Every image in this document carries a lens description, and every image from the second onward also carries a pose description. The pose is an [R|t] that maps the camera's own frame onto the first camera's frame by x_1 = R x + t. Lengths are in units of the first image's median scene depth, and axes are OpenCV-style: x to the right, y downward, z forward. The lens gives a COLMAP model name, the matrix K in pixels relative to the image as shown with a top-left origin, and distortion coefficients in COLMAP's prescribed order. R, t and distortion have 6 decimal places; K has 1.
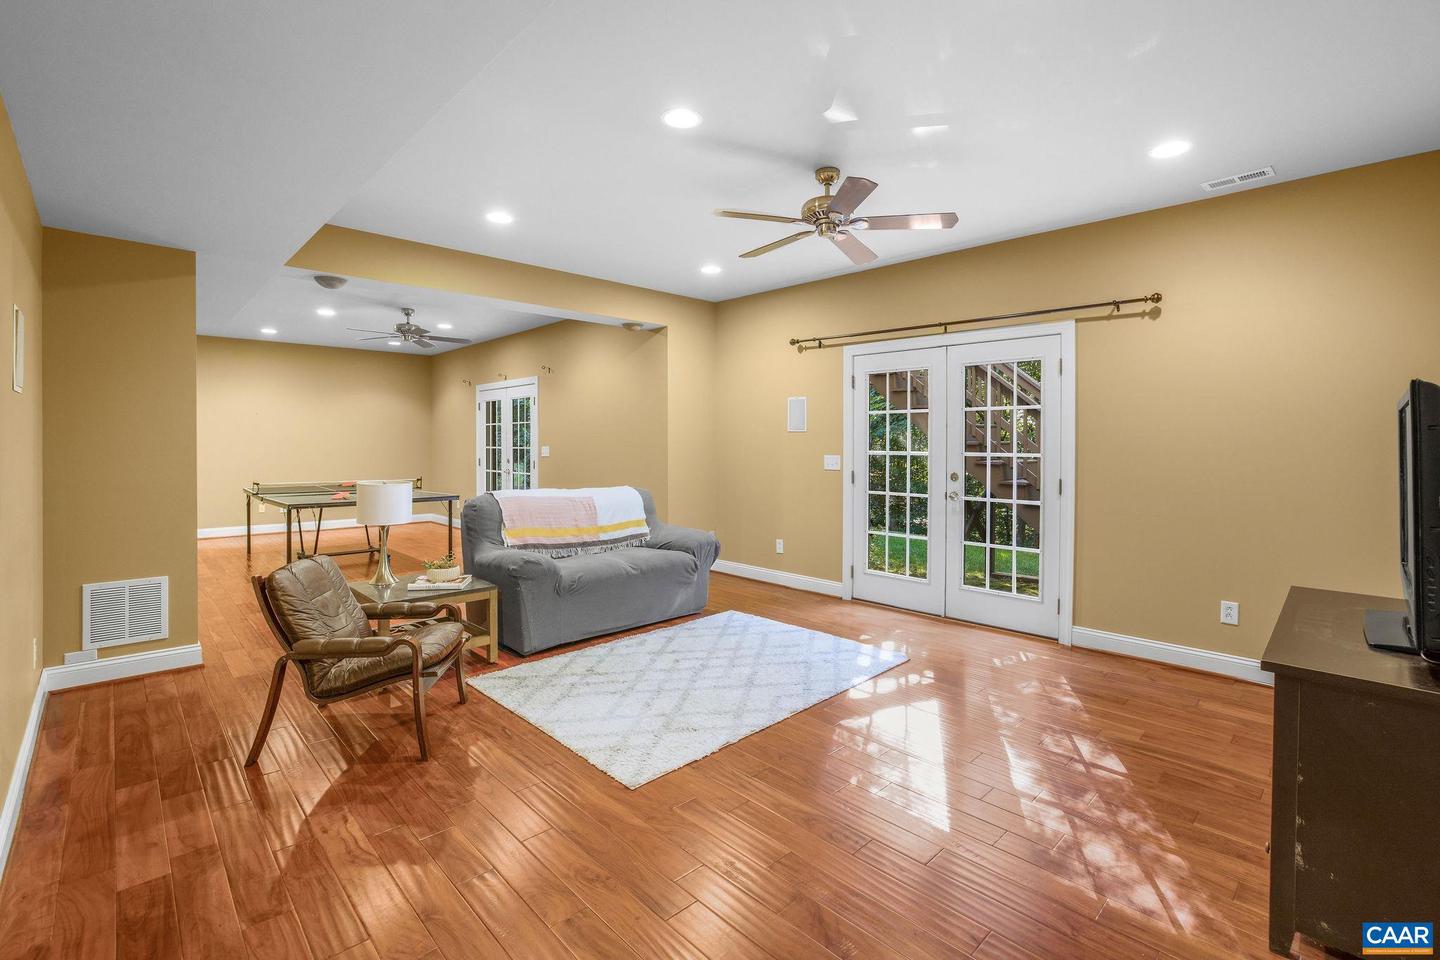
lens RADIAL K [[645.8, 0, 705.0], [0, 645.8, 450.5], [0, 0, 1]] dist [-0.011824, 0.003036]
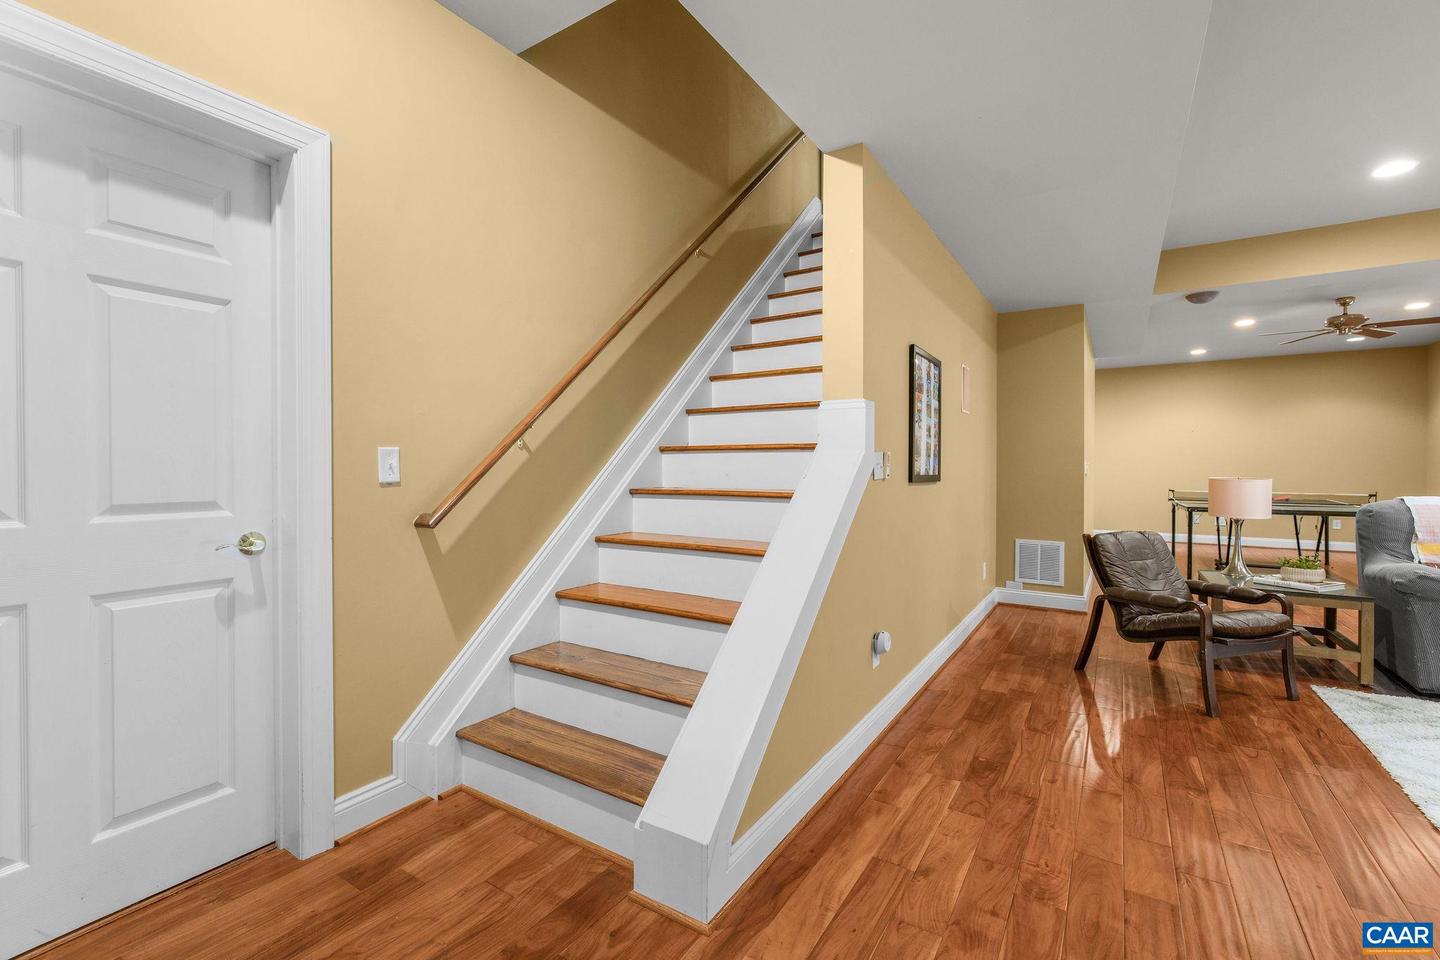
lens RADIAL K [[645.8, 0, 719.8], [0, 645.8, 475.8], [0, 0, 1]] dist [-0.011824, 0.003036]
pose [[0.245582, -0.000043, -0.969376, 0.357411], [-0.008443, 0.999962, -0.002183, 0.065433], [0.969339, 0.008721, 0.245572, -0.077091]]
